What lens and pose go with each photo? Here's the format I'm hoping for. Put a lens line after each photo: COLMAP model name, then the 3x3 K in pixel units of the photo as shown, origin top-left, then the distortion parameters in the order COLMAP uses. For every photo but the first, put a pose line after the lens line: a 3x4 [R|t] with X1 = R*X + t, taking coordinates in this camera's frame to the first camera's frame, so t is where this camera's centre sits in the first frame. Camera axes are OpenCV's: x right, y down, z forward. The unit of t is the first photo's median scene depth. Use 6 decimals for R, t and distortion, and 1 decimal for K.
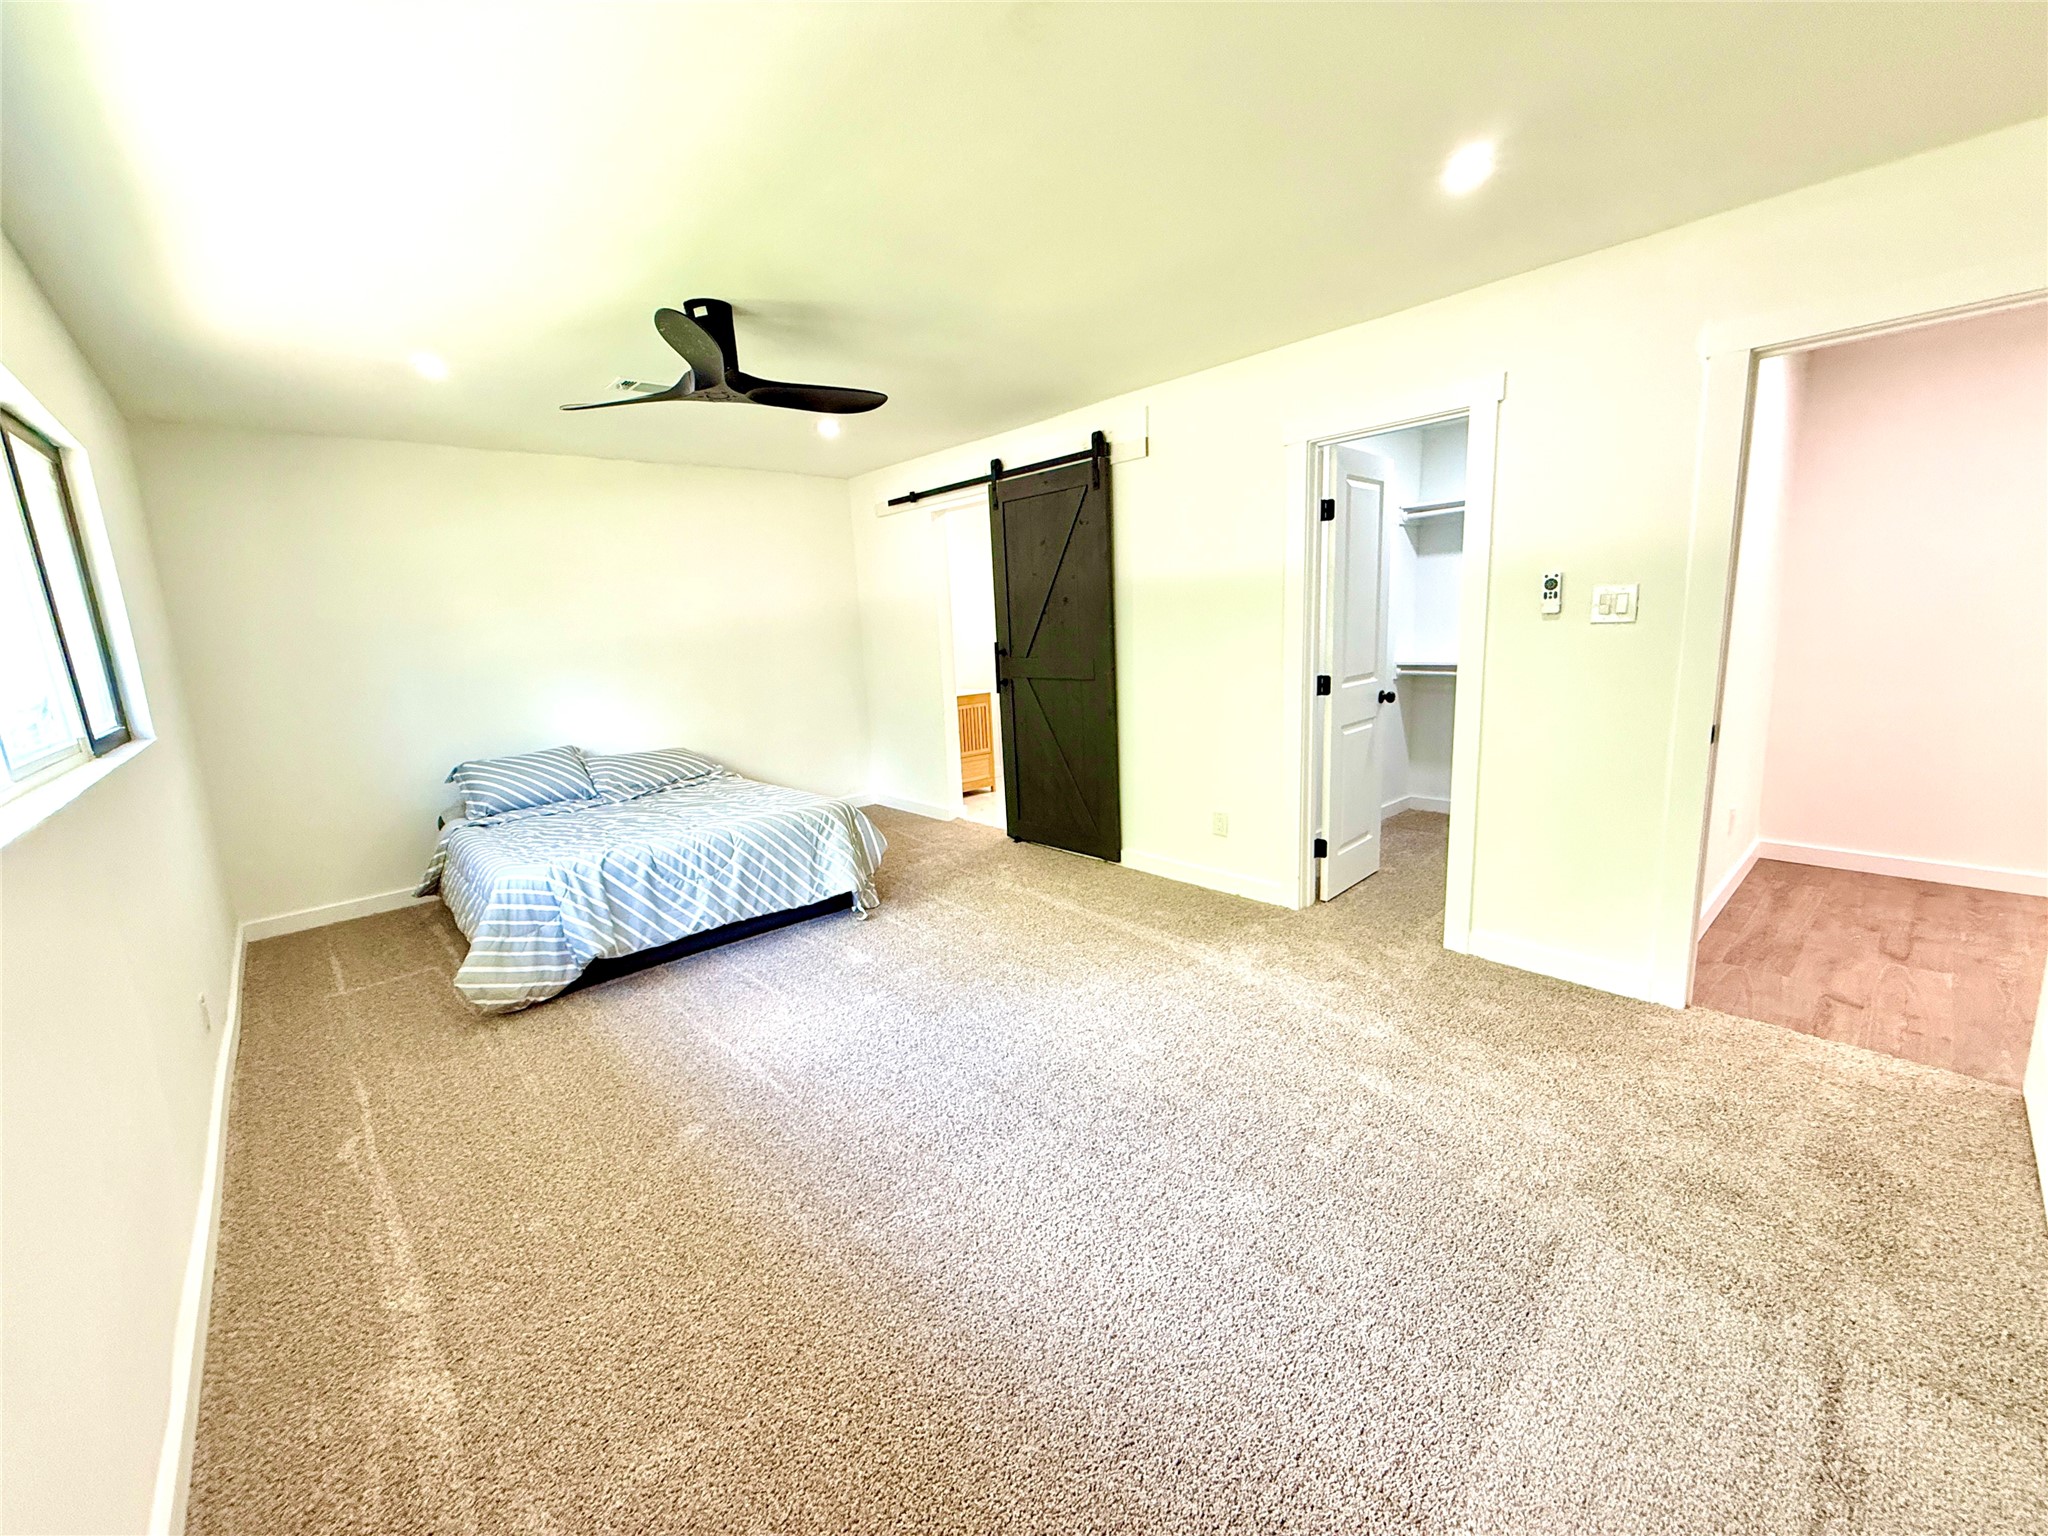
lens RADIAL K [[819.0, 0, 1021.7], [0, 819.0, 766.6], [0, 0, 1]] dist [0.002659, 0.000201]
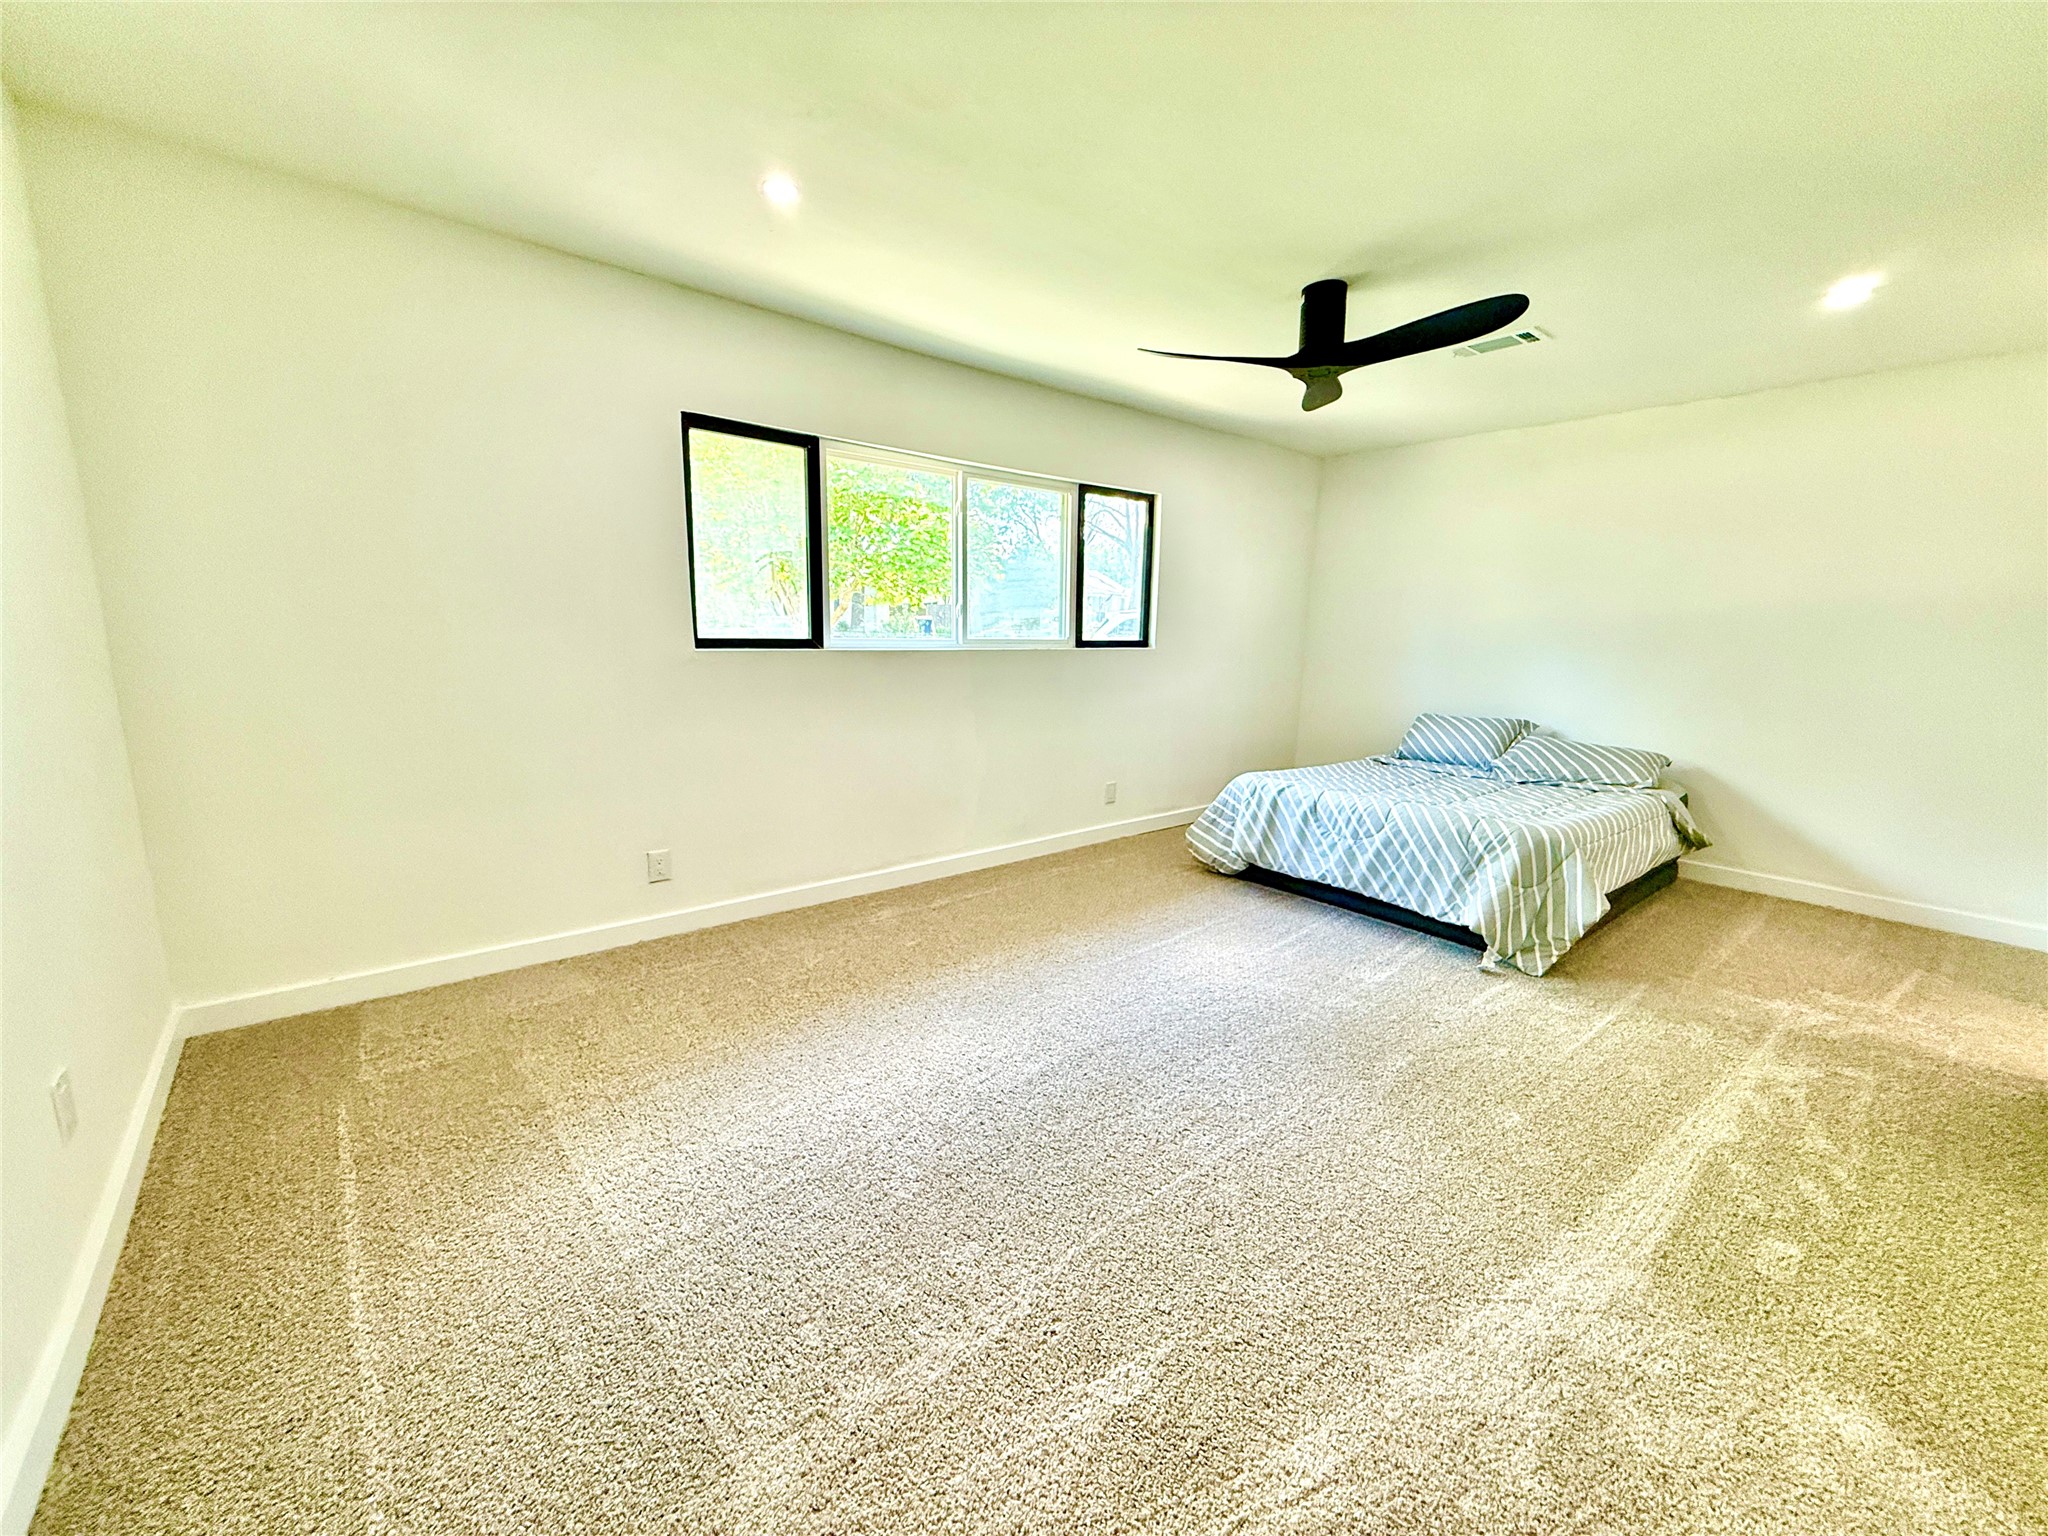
lens RADIAL K [[819.0, 0, 1021.7], [0, 819.0, 766.6], [0, 0, 1]] dist [0.002659, 0.000201]
pose [[-0.046295, 0.221740, -0.974006, 0.620010], [-0.197232, 0.953828, 0.226521, -0.105031], [0.979263, 0.202592, -0.000423, 0.574255]]
